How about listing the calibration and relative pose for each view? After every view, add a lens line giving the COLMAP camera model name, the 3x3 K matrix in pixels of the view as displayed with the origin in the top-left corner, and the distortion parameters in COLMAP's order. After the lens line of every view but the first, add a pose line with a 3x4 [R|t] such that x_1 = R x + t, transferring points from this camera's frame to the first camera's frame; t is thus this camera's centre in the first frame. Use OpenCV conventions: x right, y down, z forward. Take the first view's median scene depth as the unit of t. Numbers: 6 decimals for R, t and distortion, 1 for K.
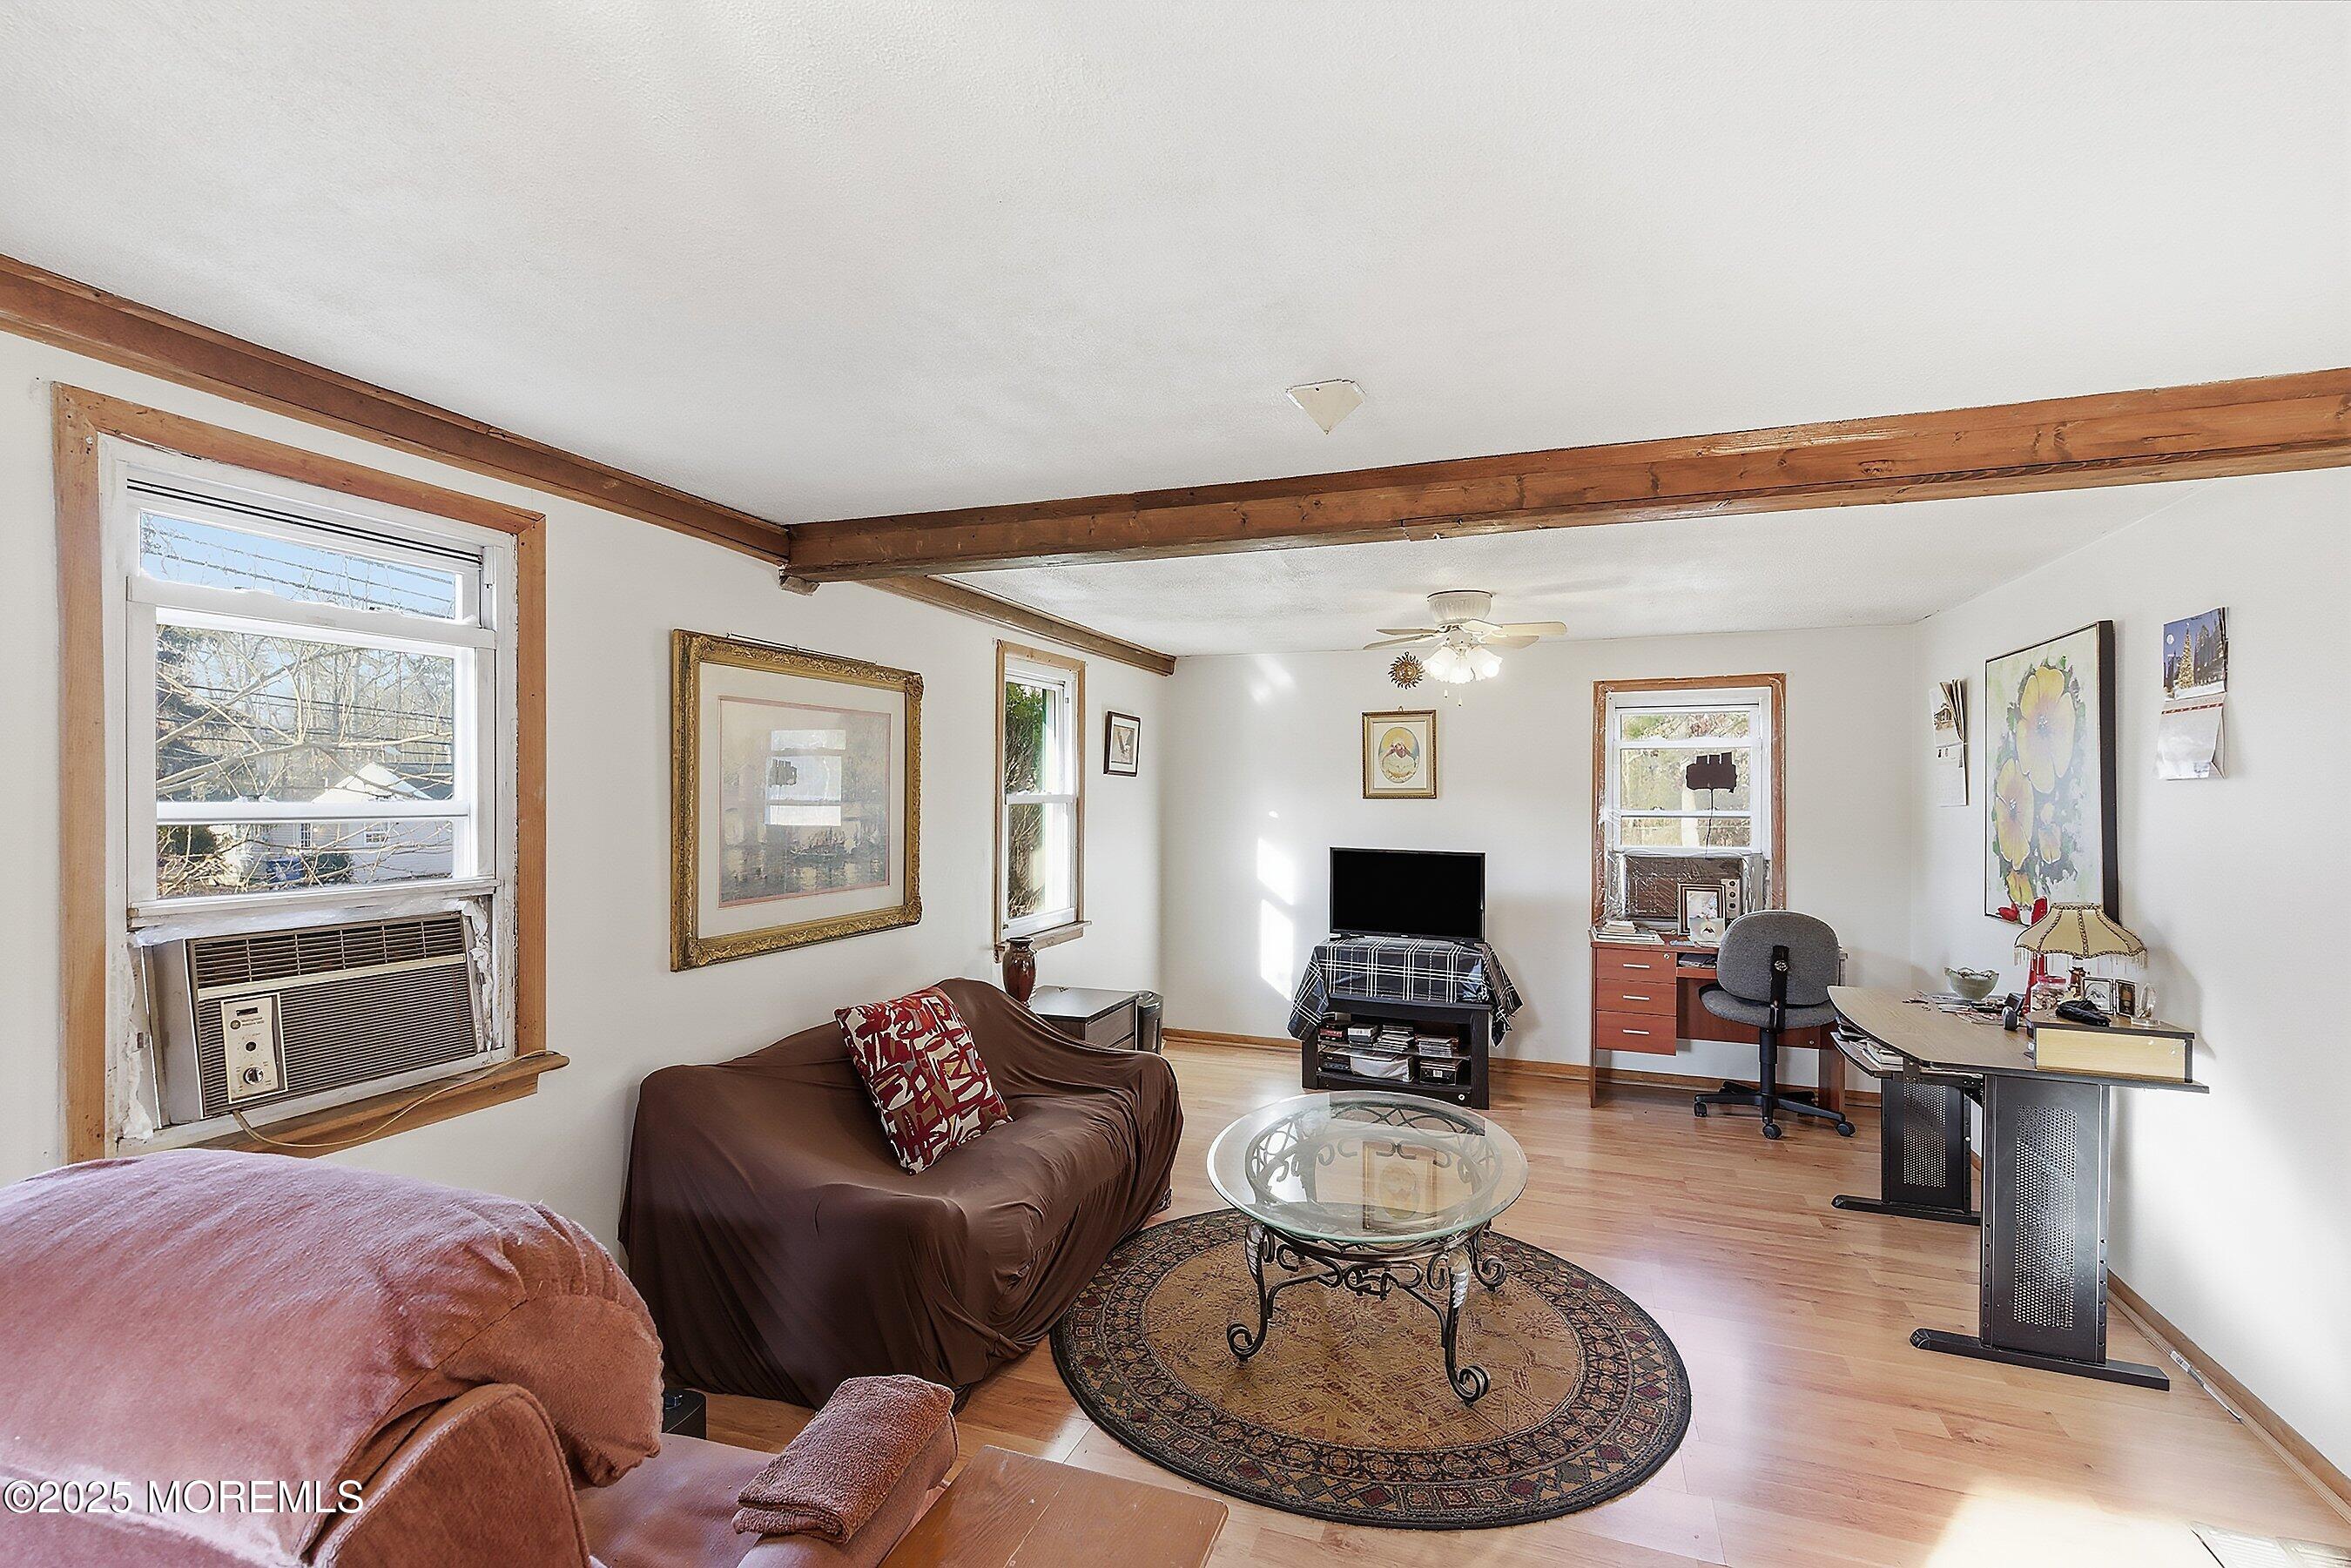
lens RADIAL K [[1072.8, 0, 1167.7], [0, 1072.8, 780.5], [0, 0, 1]] dist [0.003010, -0.000157]
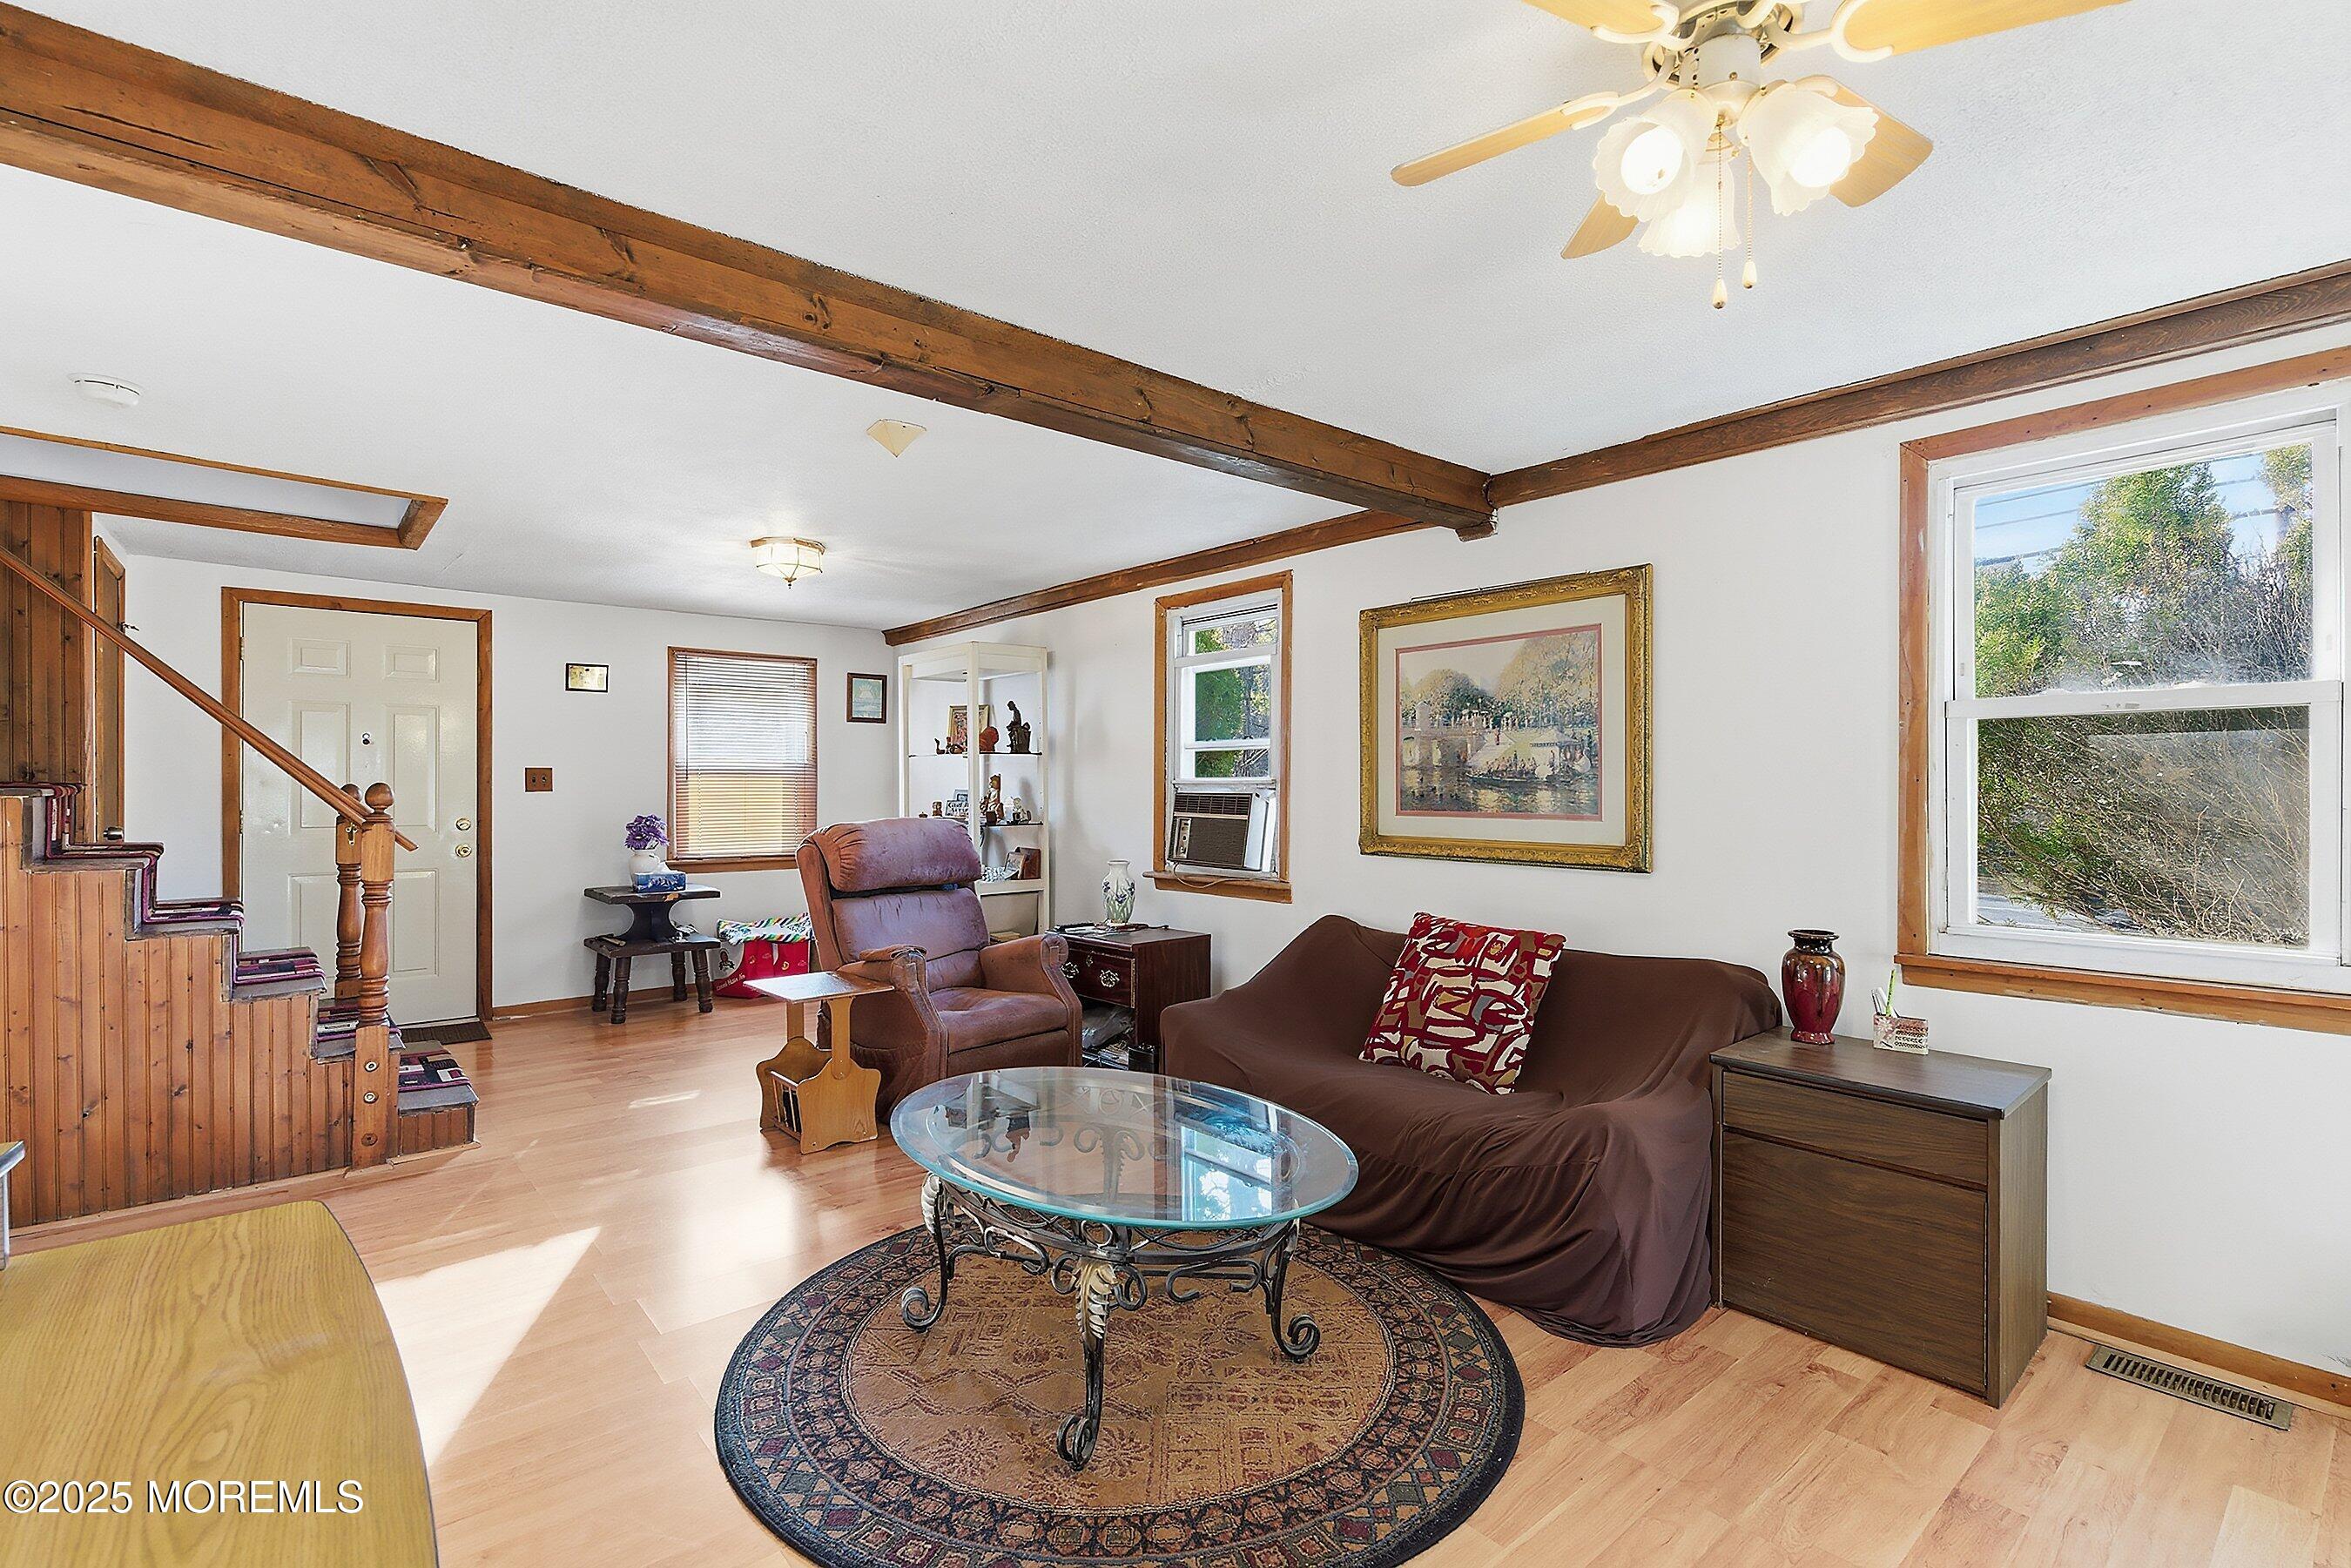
lens RADIAL K [[1072.8, 0, 1167.7], [0, 1072.8, 780.5], [0, 0, 1]] dist [0.003010, -0.000157]
pose [[-0.492217, -0.007238, -0.870443, 0.658269], [0.006391, 0.999908, -0.011928, 0.071652], [0.870449, -0.011434, -0.492125, 1.092367]]
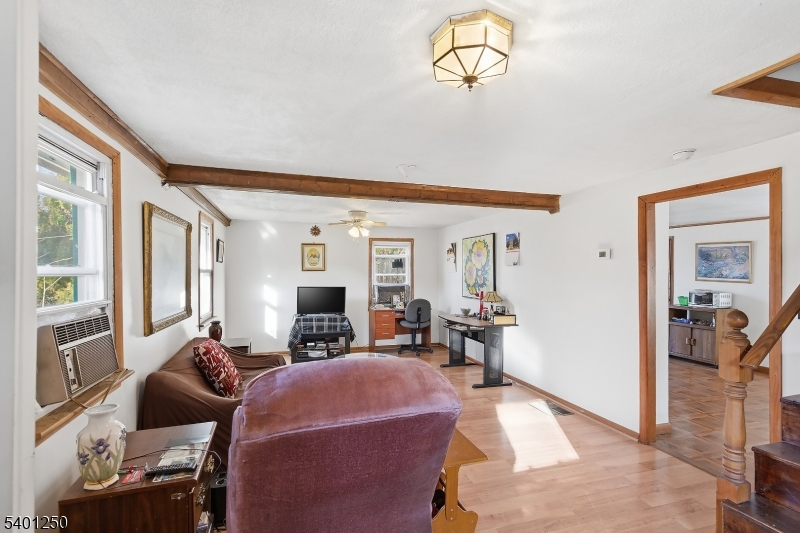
lens RADIAL K [[374.4, 0, 400.0], [0, 374.4, 266.5], [0, 0, 1]] dist [0.000675, 0.000375]
pose [[0.787134, 0.007451, 0.616737, -0.395003], [-0.006591, 0.999972, -0.003669, 0.008997], [-0.616747, -0.001177, 0.787161, -0.048830]]
